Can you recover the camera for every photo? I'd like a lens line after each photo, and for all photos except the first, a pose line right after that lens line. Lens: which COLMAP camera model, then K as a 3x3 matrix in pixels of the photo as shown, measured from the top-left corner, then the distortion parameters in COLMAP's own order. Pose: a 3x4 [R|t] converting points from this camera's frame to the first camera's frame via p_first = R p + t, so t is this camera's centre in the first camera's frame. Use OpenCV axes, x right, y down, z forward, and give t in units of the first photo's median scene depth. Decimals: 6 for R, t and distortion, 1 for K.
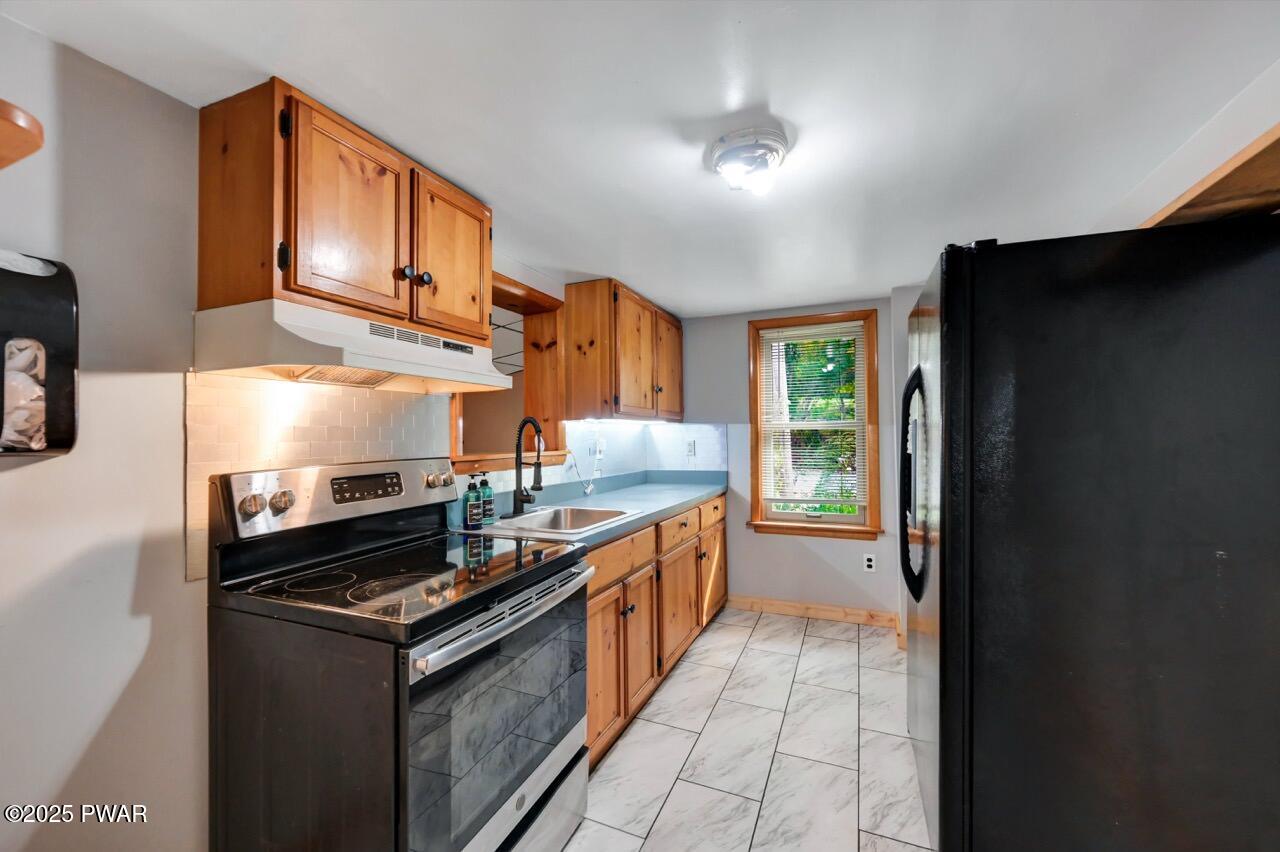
lens RADIAL K [[502.4, 0, 646.7], [0, 502.4, 432.3], [0, 0, 1]] dist [-0.000893, -0.000547]
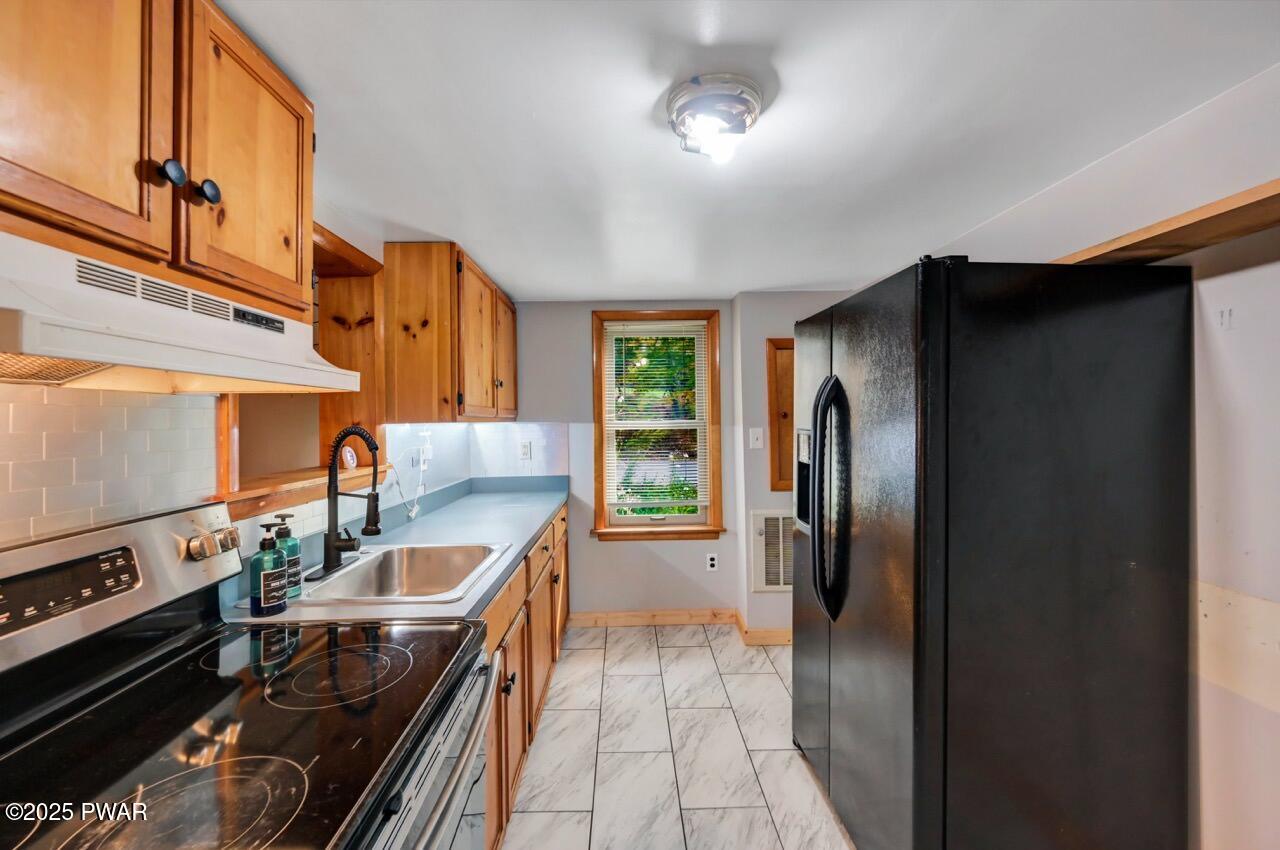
lens RADIAL K [[502.4, 0, 634.4], [0, 502.4, 417.2], [0, 0, 1]] dist [-0.000893, -0.000547]
pose [[0.914254, 0.000802, 0.405142, -0.163667], [0.000302, 0.999996, -0.002660, -0.041934], [-0.405142, 0.002554, 0.914250, 0.220020]]
